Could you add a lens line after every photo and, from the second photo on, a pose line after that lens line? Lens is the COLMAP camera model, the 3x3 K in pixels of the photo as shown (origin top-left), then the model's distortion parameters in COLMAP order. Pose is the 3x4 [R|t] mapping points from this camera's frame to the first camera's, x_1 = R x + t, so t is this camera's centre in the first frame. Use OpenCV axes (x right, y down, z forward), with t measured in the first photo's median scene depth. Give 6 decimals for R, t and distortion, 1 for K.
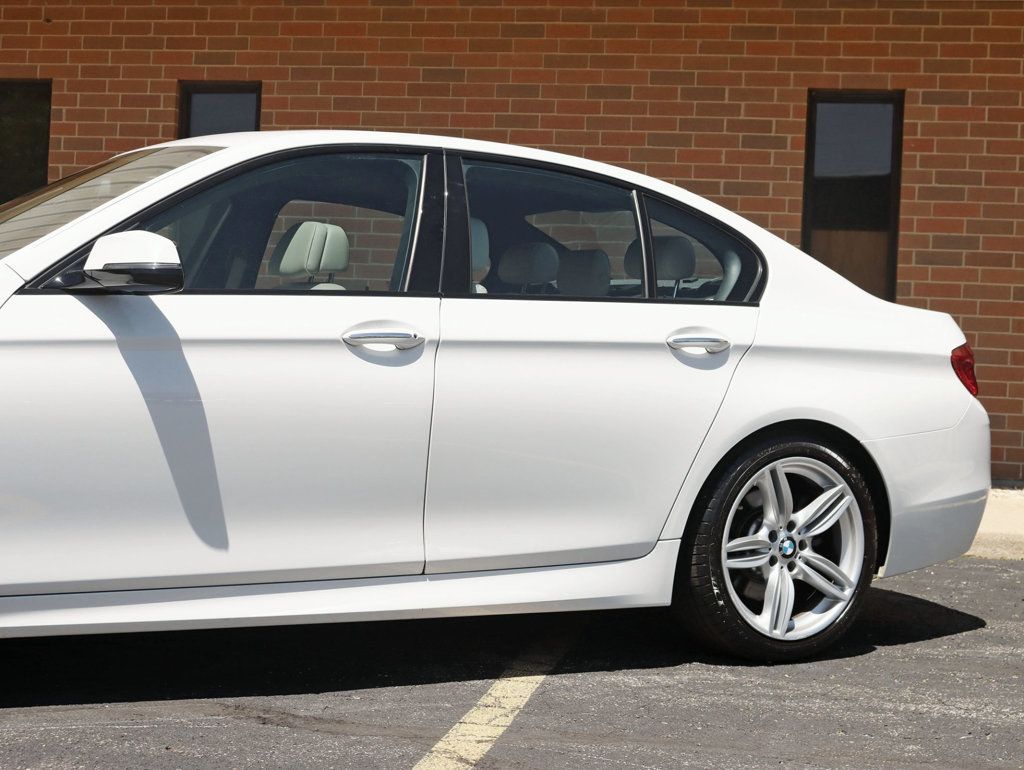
lens RADIAL K [[1619.3, 0, 512.0], [0, 1619.3, 385.0], [0, 0, 1]] dist [-0.094958, 0.108482]
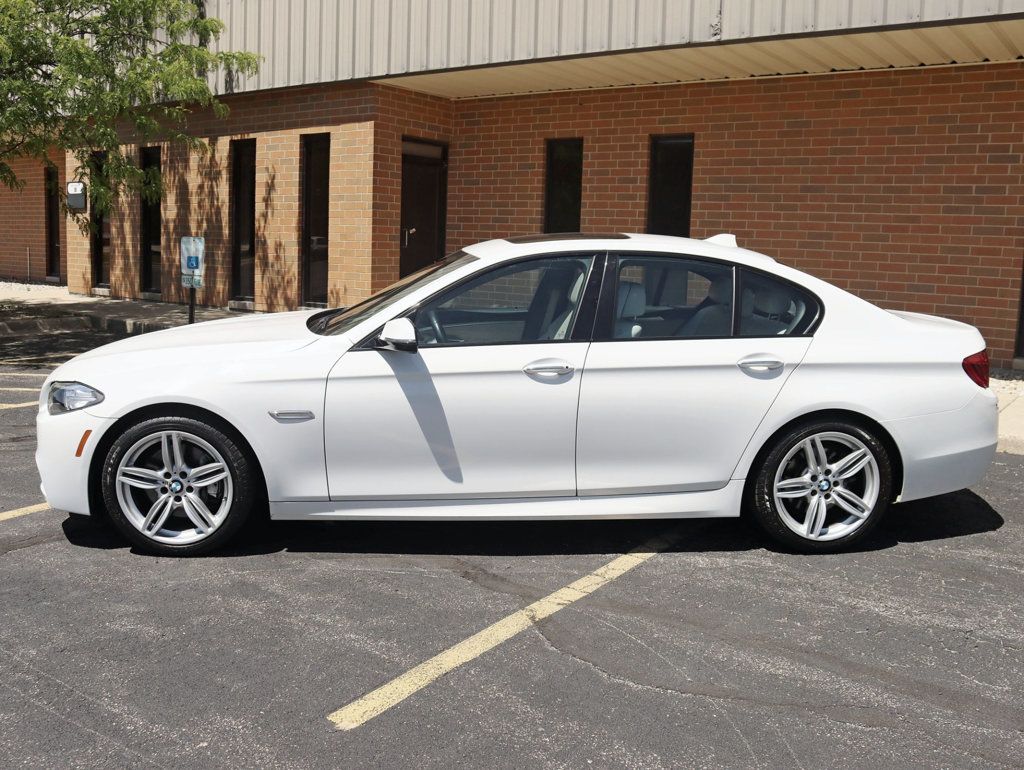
lens RADIAL K [[915.4, 0, 512.0], [0, 915.4, 385.0], [0, 0, 1]] dist [-0.133687, 0.090724]
pose [[0.904229, 0.043058, -0.424872, 0.270370], [0.009027, 0.992754, 0.119821, -0.113730], [0.426952, -0.112181, 0.897289, 0.055696]]
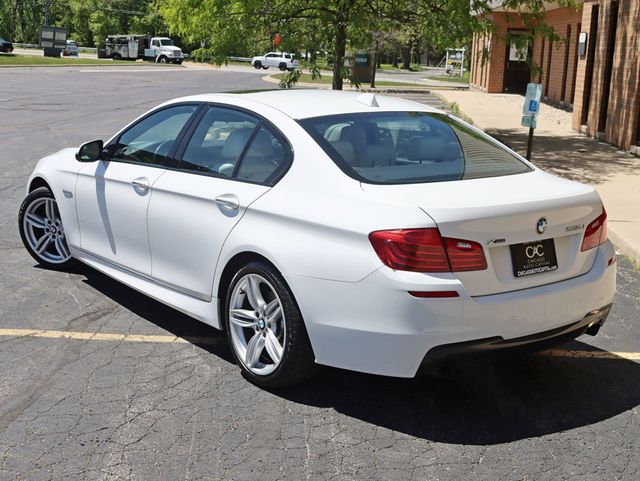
lens RADIAL K [[847.0, 0, 317.7], [0, 847.0, 224.4], [0, 0, 1]] dist [-0.047997, -0.021363]
pose [[0.125641, 0.143017, -0.981713, 1.088790], [-0.032508, 0.989617, 0.140008, -0.141733], [0.991543, 0.014323, 0.128986, 0.947157]]
